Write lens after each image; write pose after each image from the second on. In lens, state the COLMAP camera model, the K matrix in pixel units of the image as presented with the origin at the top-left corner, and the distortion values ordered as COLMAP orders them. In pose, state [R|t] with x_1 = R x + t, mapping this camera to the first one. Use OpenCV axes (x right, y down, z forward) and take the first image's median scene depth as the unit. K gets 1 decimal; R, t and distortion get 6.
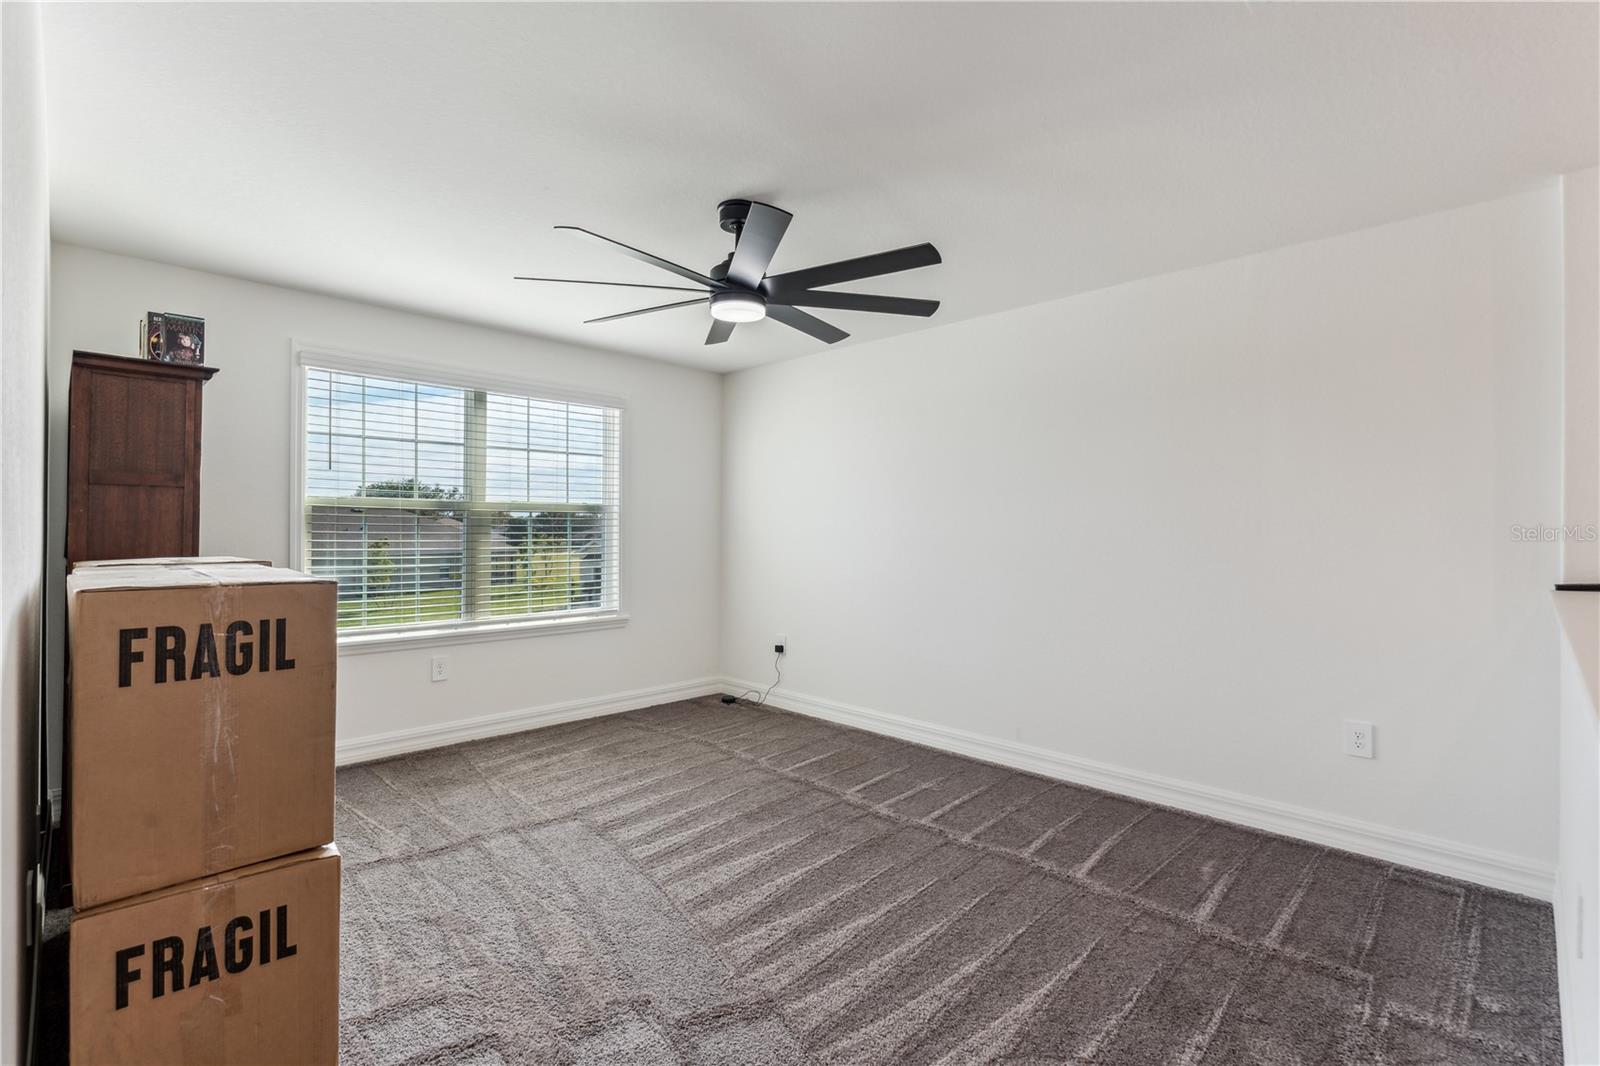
lens RADIAL K [[734.1, 0, 800.0], [0, 734.1, 533.0], [0, 0, 1]] dist [0.000195, 0.000094]
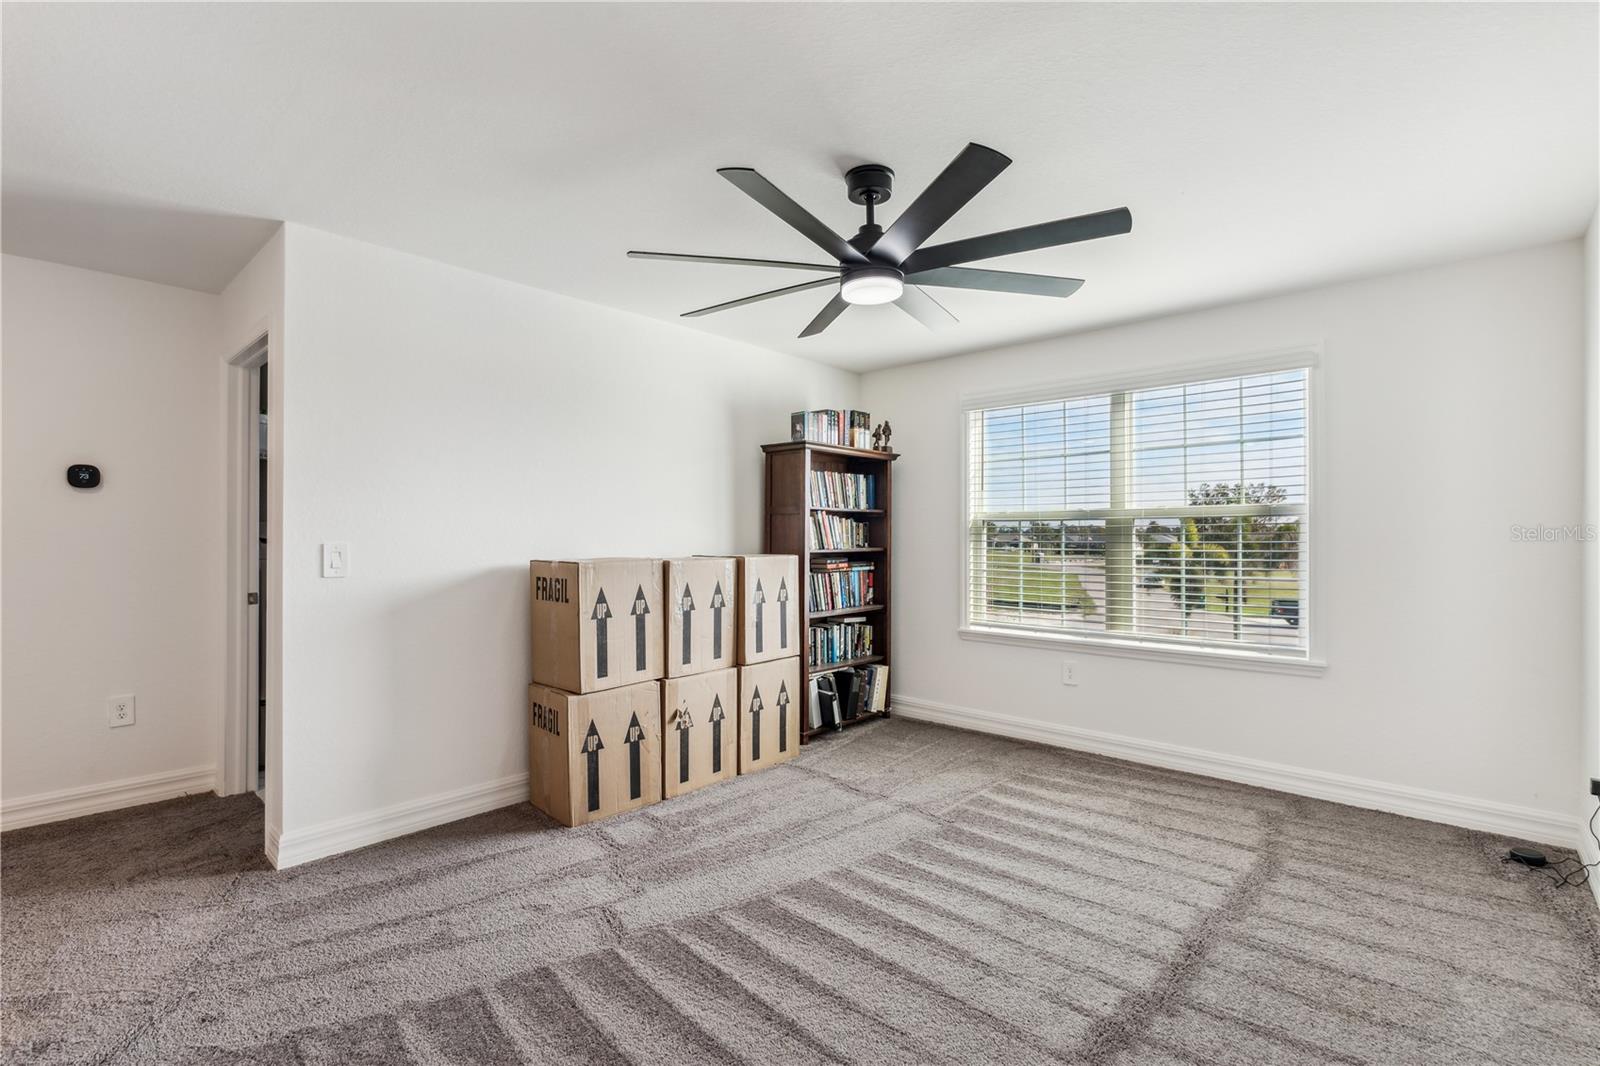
lens RADIAL K [[734.1, 0, 800.0], [0, 734.1, 533.0], [0, 0, 1]] dist [0.000195, 0.000094]
pose [[0.043660, -0.013741, -0.998952, 0.556843], [-0.003955, 0.999895, -0.013927, 0.003975], [0.999039, 0.004559, 0.043601, 0.606241]]
